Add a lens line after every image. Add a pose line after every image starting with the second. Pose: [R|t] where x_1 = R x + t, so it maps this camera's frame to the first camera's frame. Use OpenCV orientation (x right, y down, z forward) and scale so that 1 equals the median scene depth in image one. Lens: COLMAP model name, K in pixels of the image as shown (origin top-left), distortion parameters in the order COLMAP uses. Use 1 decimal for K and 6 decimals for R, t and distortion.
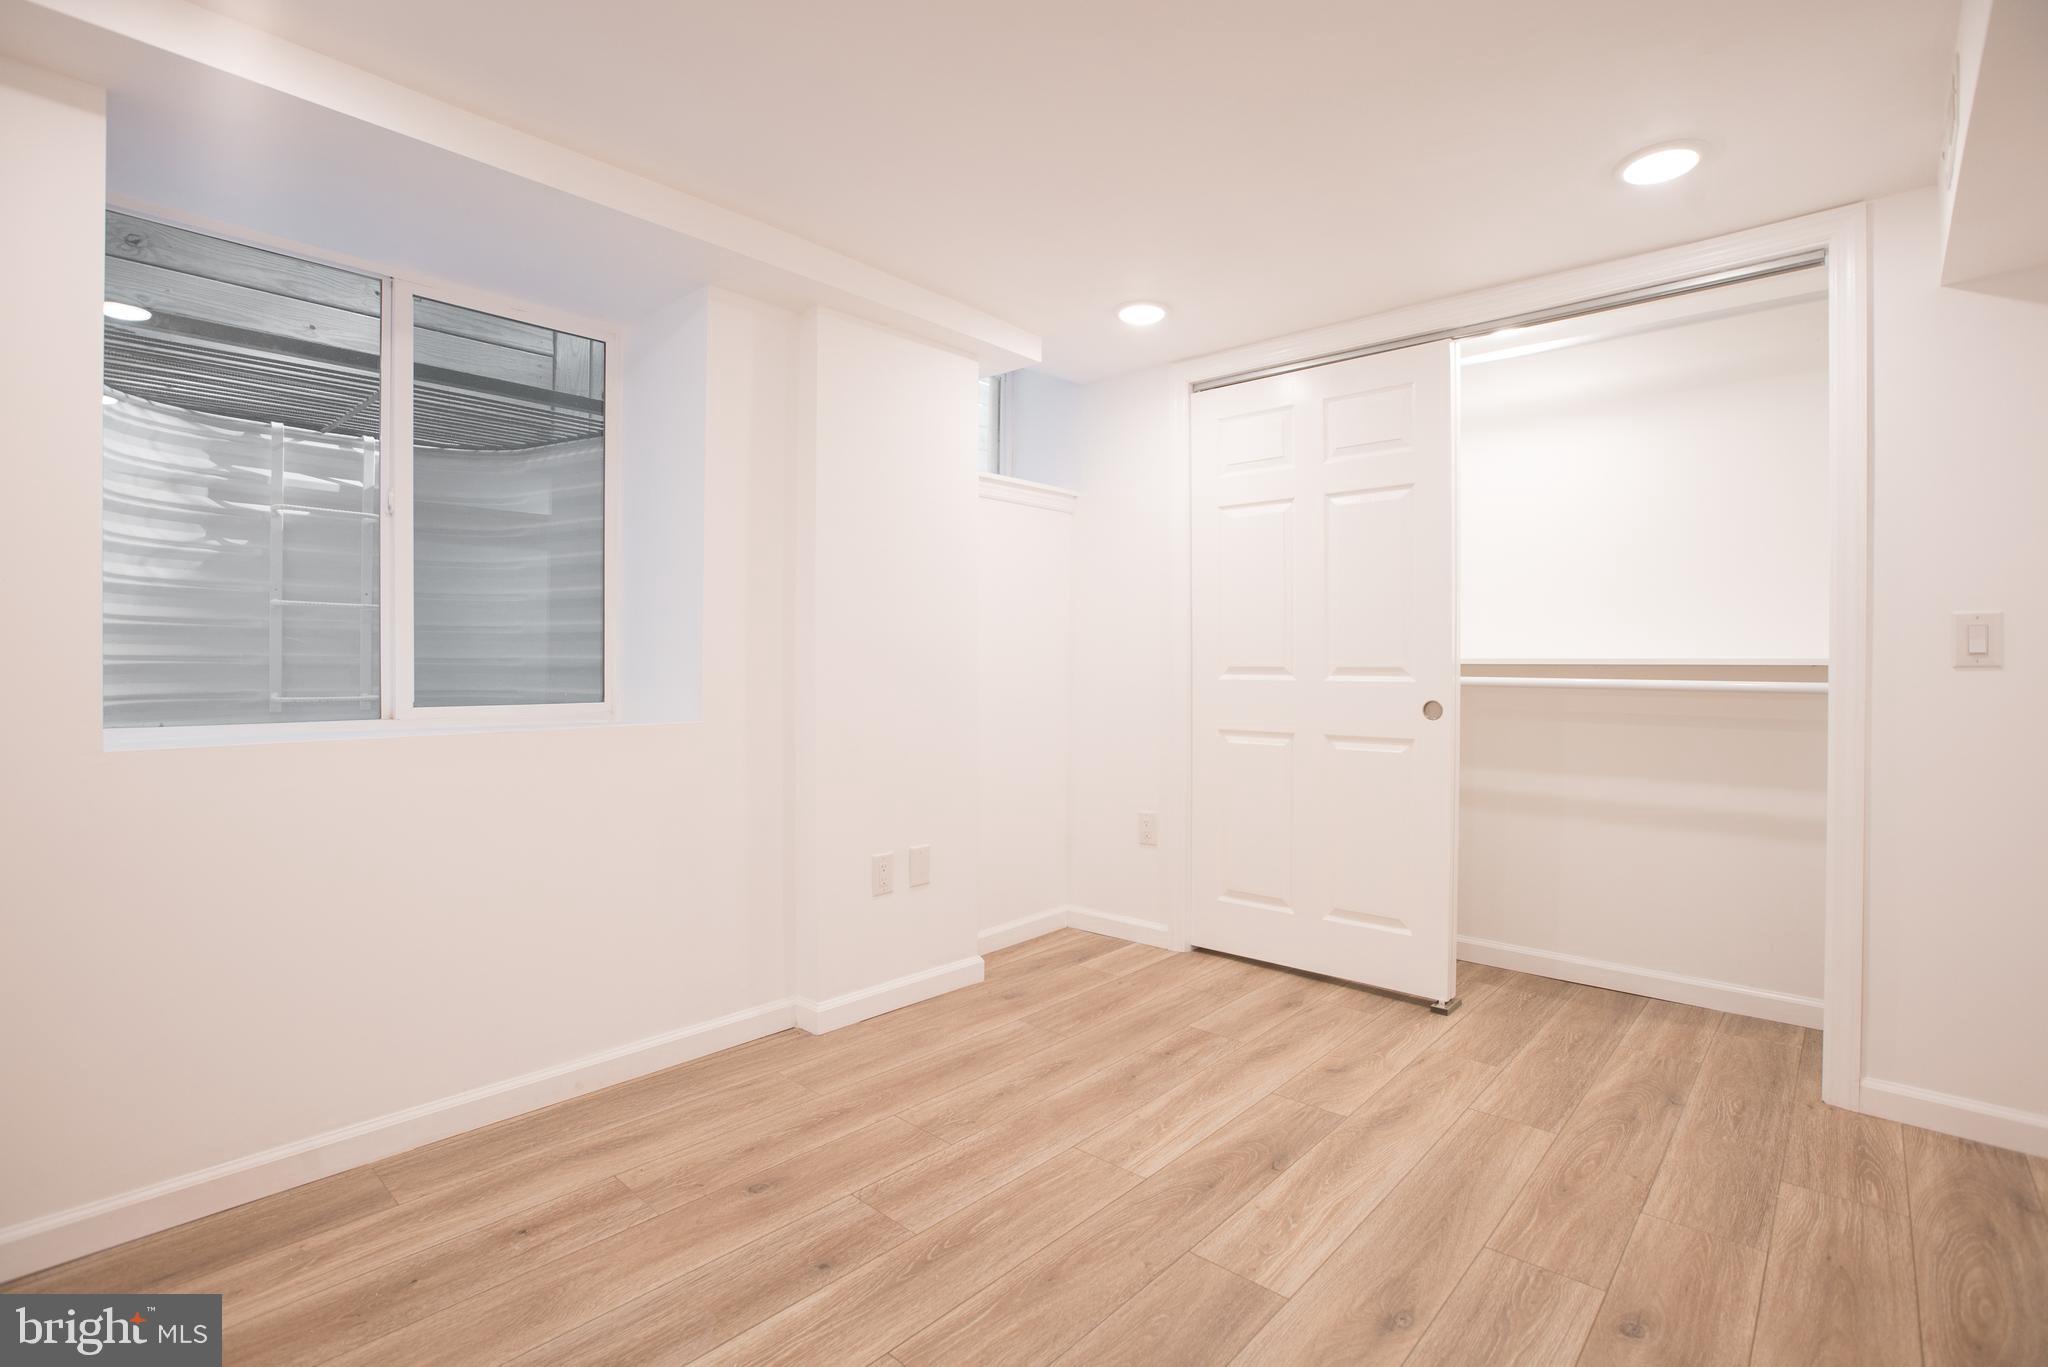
lens RADIAL K [[970.8, 0, 1020.1], [0, 970.8, 679.3], [0, 0, 1]] dist [-0.059149, 0.025390]
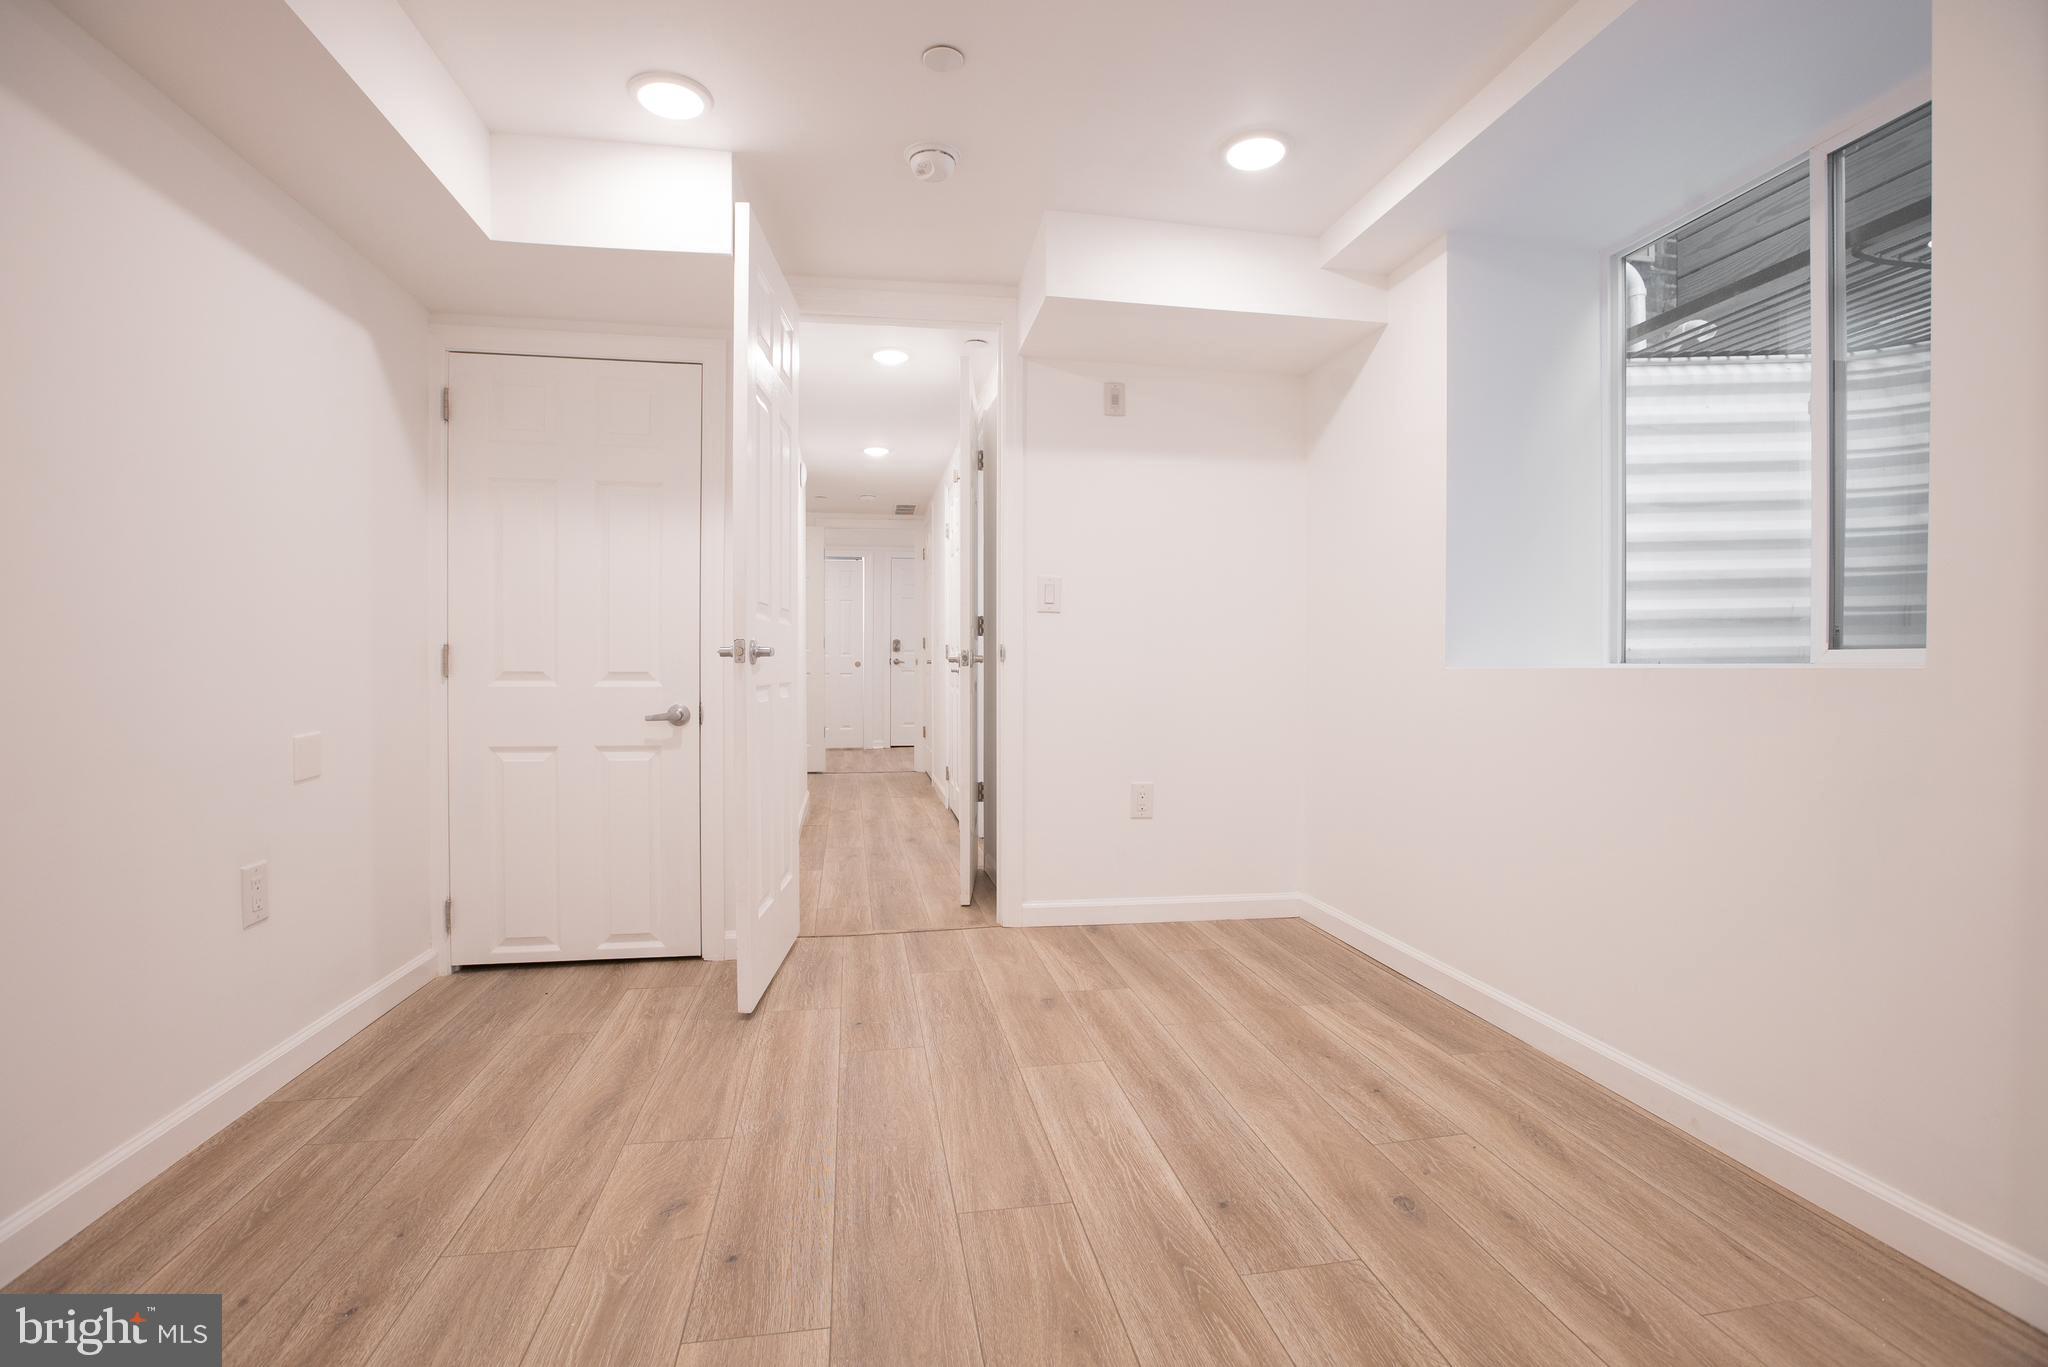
lens RADIAL K [[935.6, 0, 1006.2], [0, 935.6, 677.6], [0, 0, 1]] dist [-0.053428, 0.021312]
pose [[-0.630092, 0.005369, -0.776502, 0.539378], [-0.011655, 0.999798, 0.016371, 0.062687], [0.776433, 0.019366, -0.629903, 1.172631]]
